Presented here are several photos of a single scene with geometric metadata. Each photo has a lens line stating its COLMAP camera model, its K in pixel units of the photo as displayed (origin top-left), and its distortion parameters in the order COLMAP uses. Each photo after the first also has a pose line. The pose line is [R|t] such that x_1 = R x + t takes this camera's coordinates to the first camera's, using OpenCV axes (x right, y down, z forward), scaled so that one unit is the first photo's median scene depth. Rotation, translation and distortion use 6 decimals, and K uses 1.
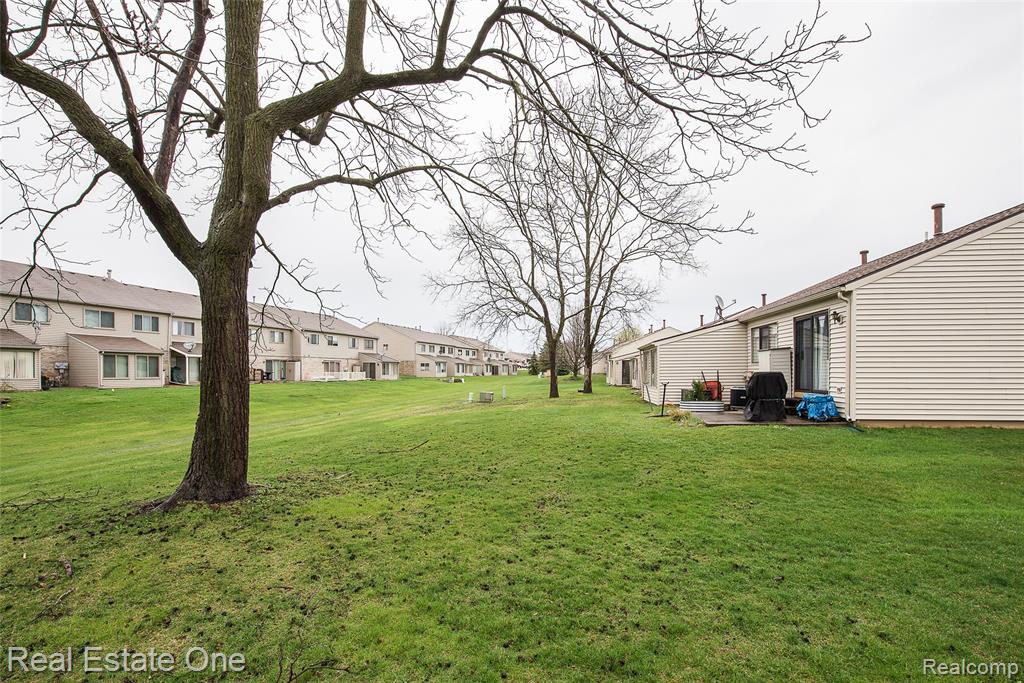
lens RADIAL K [[423.0, 0, 501.4], [0, 423.0, 368.9], [0, 0, 1]] dist [-0.003466, -0.001980]
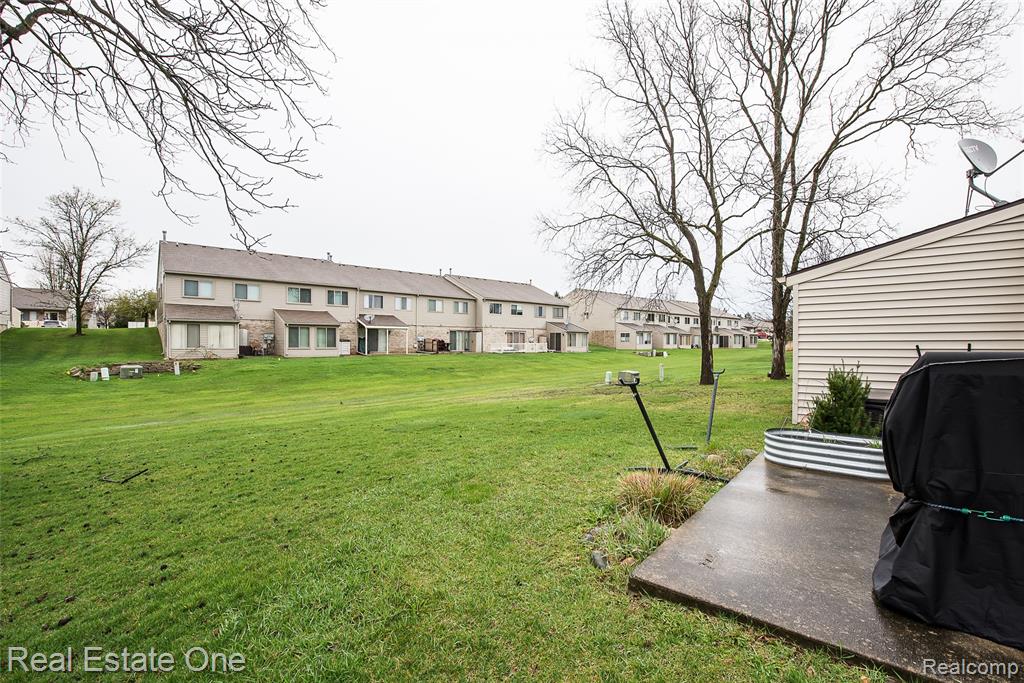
lens RADIAL K [[460.6, 0, 515.3], [0, 460.6, 339.5], [0, 0, 1]] dist [-0.001139, -0.000493]
pose [[0.890134, 0.000002, -0.455698, 0.150561], [-0.000288, 1.000000, -0.000559, 0.000482], [0.455698, 0.000629, 0.890134, 0.205357]]
